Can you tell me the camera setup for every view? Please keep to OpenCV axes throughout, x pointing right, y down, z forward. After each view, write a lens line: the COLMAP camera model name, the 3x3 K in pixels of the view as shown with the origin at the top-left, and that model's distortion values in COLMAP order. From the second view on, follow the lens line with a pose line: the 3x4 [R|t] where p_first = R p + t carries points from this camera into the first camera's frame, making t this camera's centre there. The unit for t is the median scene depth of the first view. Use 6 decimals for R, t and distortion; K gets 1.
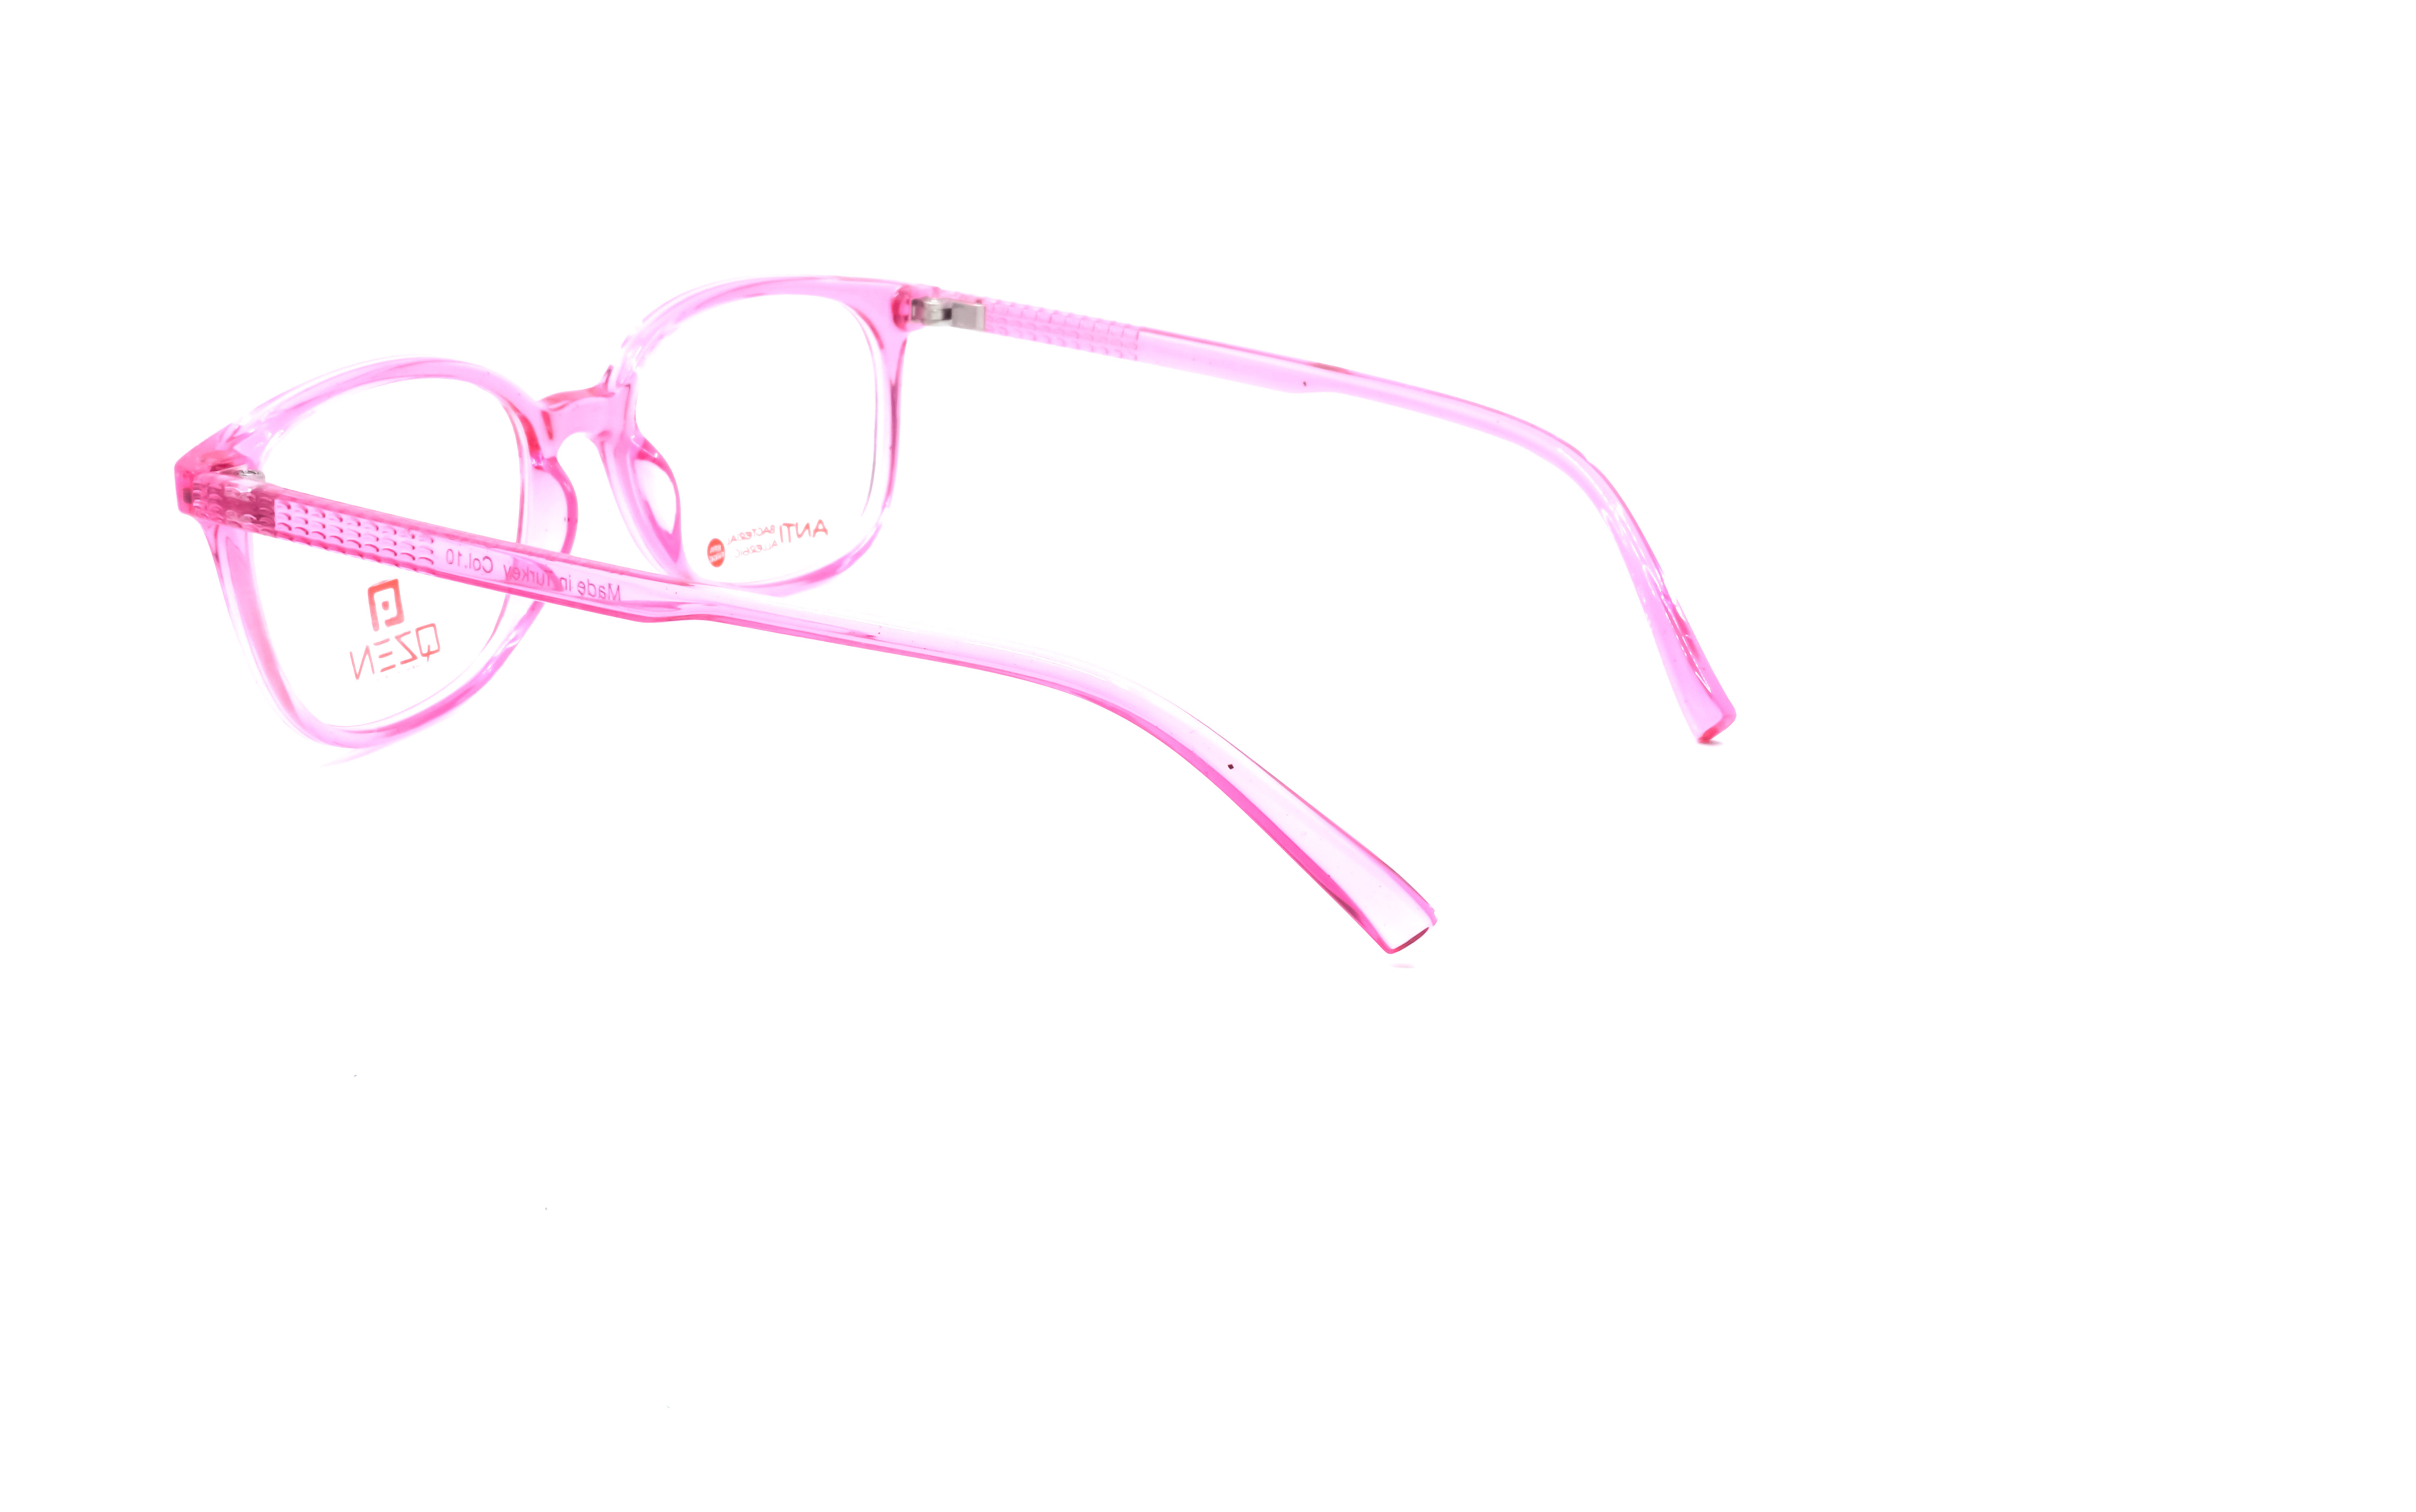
lens RADIAL K [[3046.7, 0, 1222.7], [0, 3046.7, 751.4], [0, 0, 1]] dist [-0.016529, 0.000000]
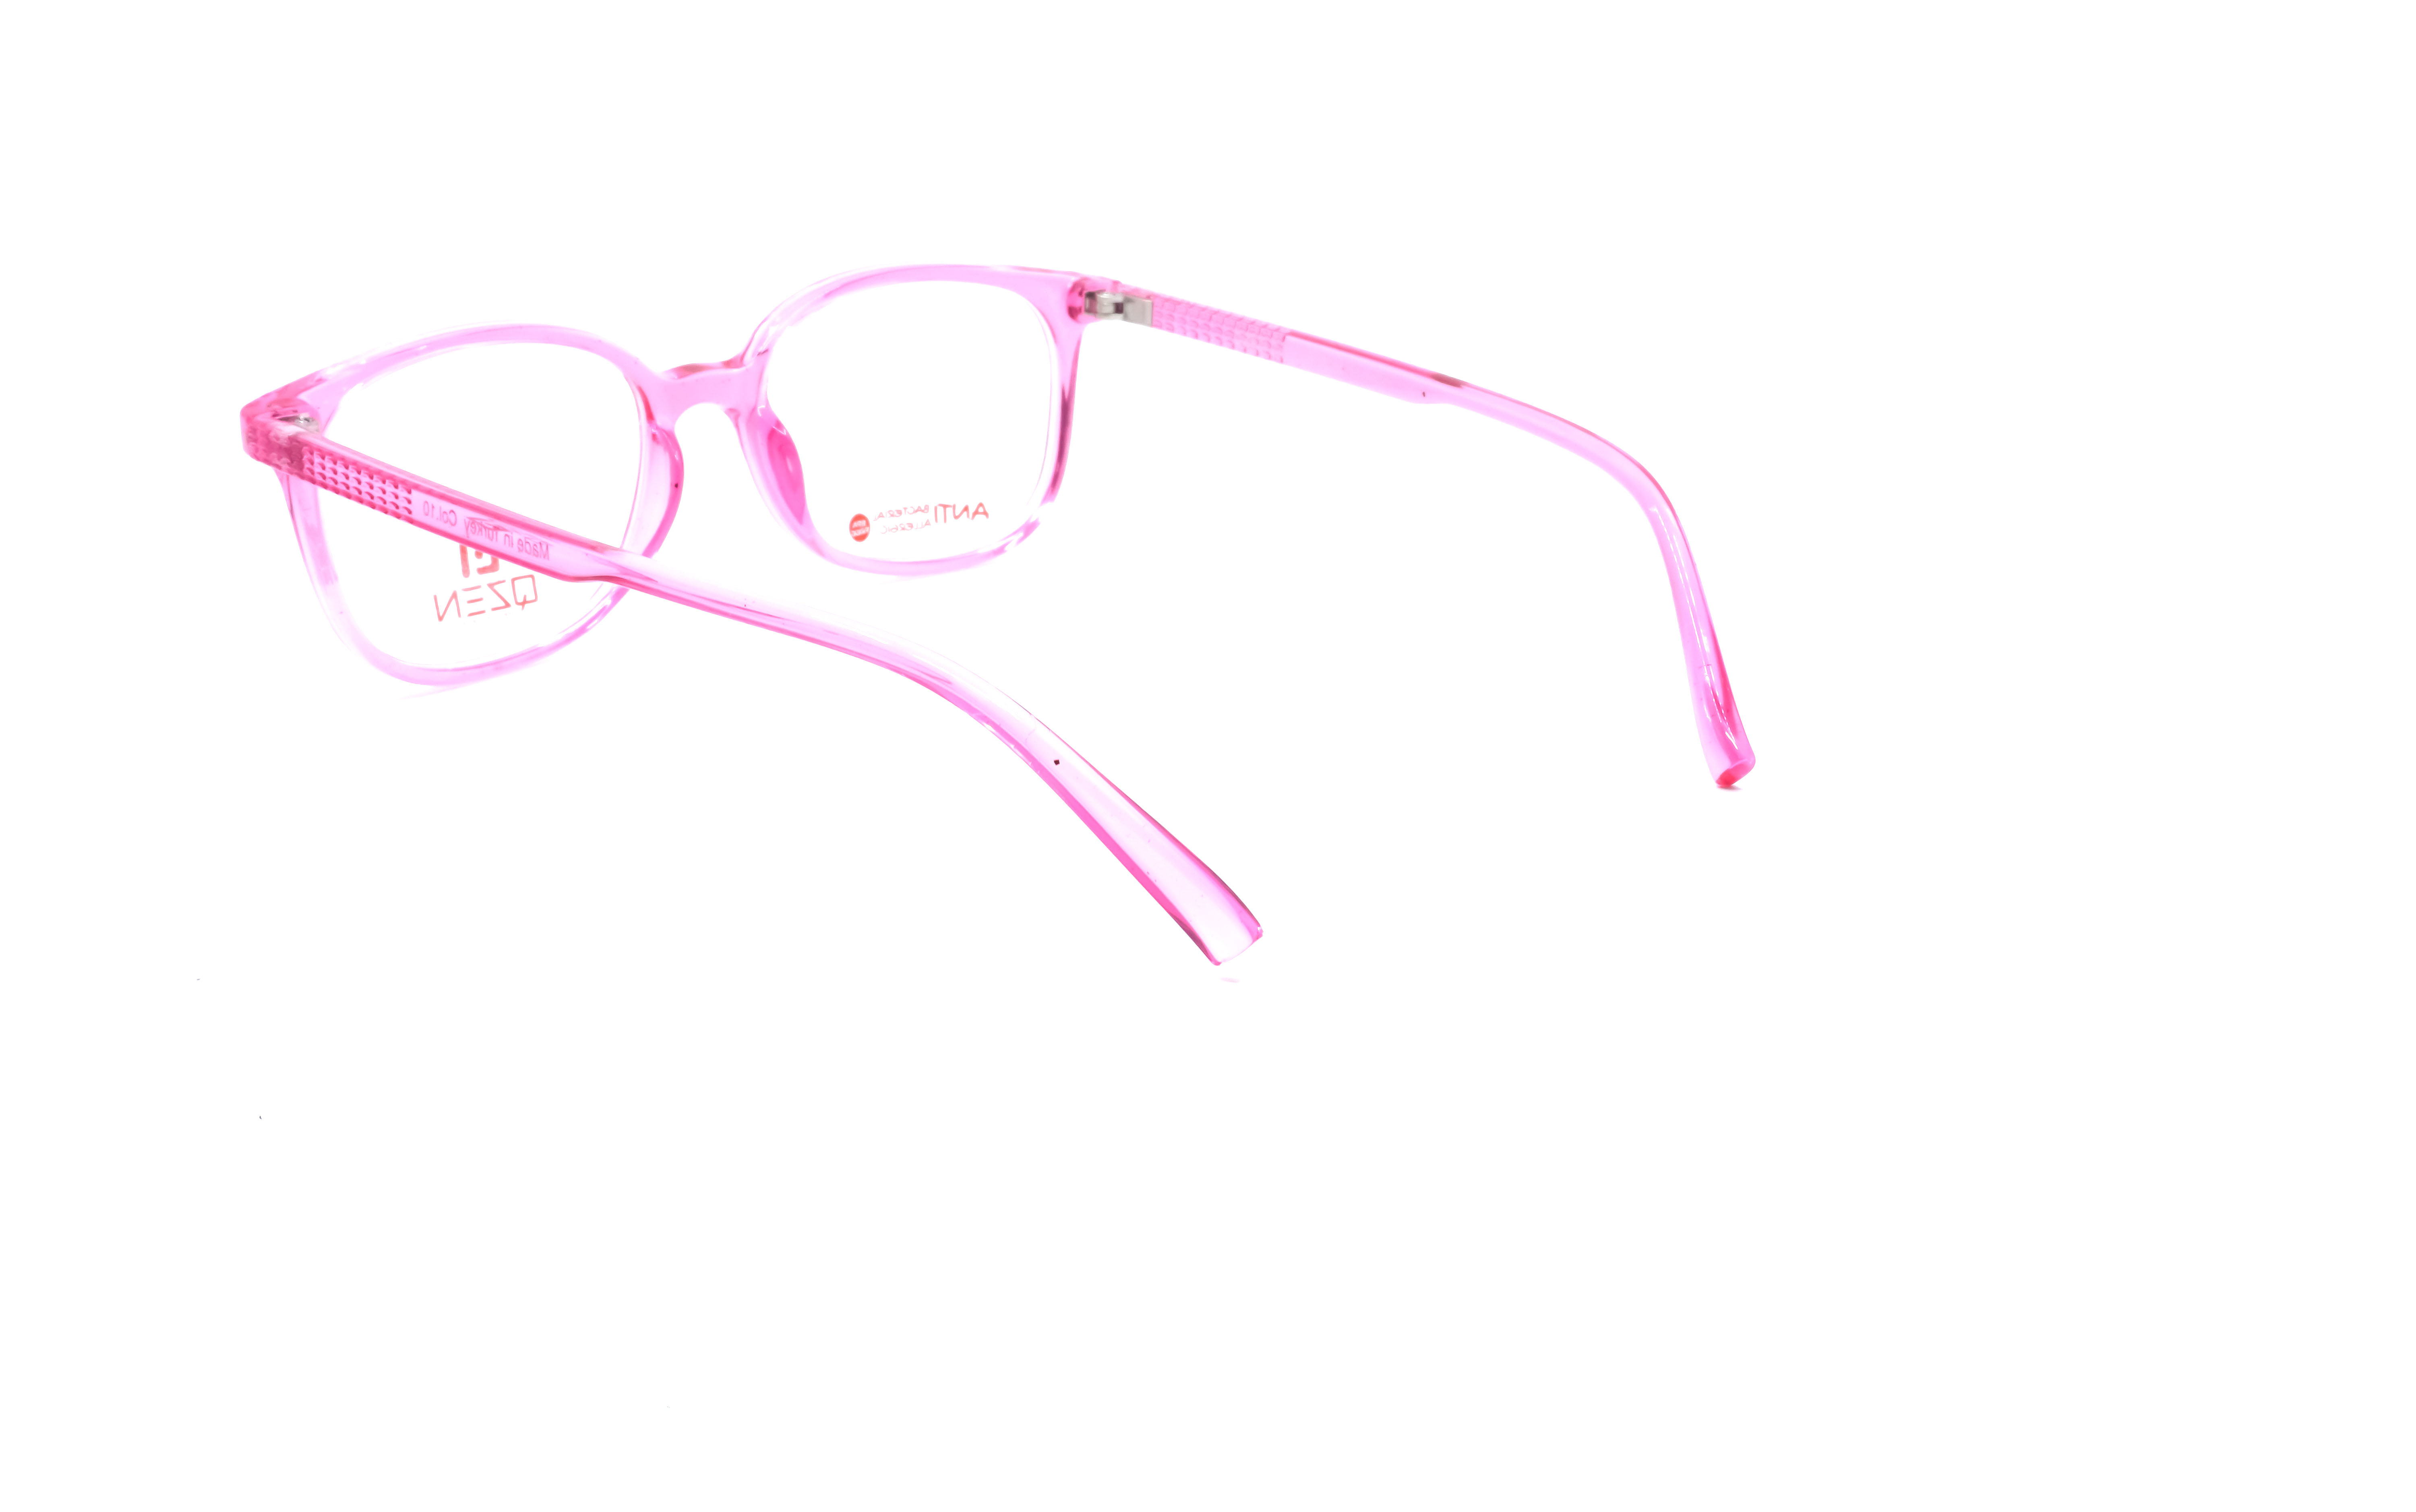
lens RADIAL K [[3046.7, 0, 1212.6], [0, 3046.7, 751.3], [0, 0, 1]] dist [-0.016529, 0.000000]
pose [[0.965815, 0.081251, -0.246172, 0.229923], [-0.081766, 0.996618, 0.008147, -0.008573], [0.246001, 0.012260, 0.969192, 0.031336]]
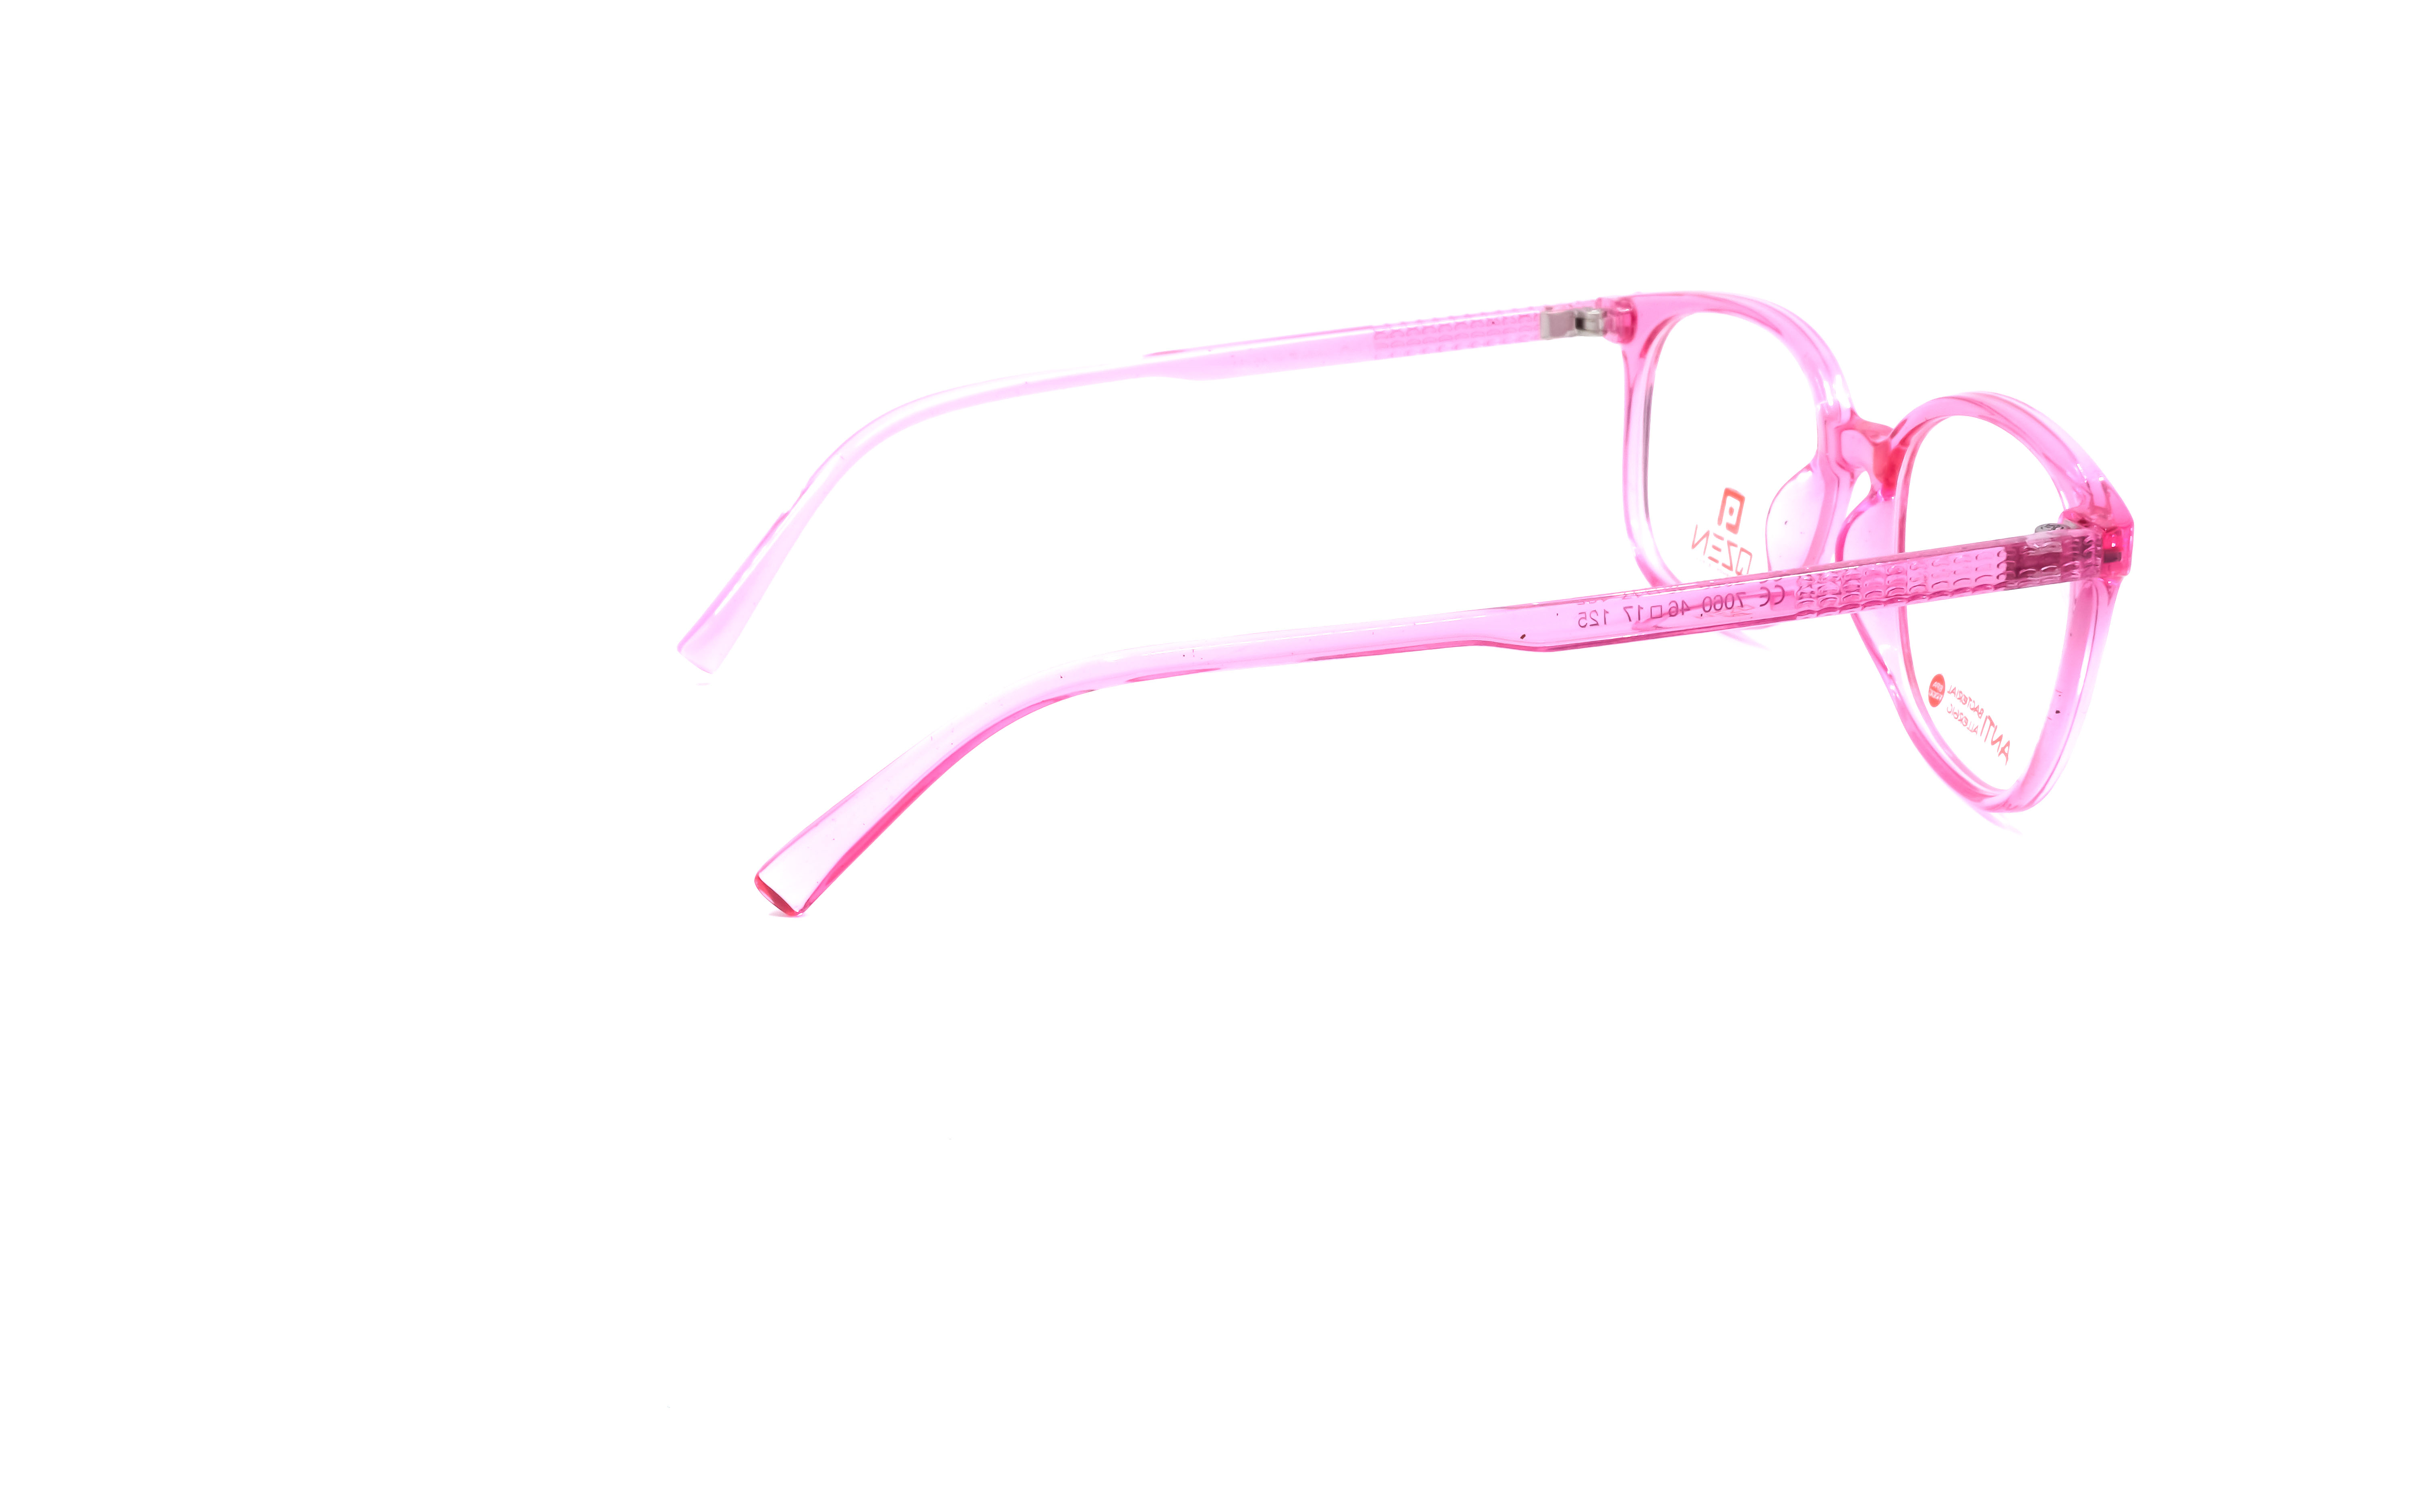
lens RADIAL K [[3046.7, 0, 1198.0], [0, 3046.7, 758.4], [0, 0, 1]] dist [-0.016529, 0.000000]
pose [[-0.712942, 0.204213, -0.670829, 0.620511], [-0.239084, 0.828542, 0.506317, -0.478108], [0.659206, 0.521359, -0.541879, 1.467617]]
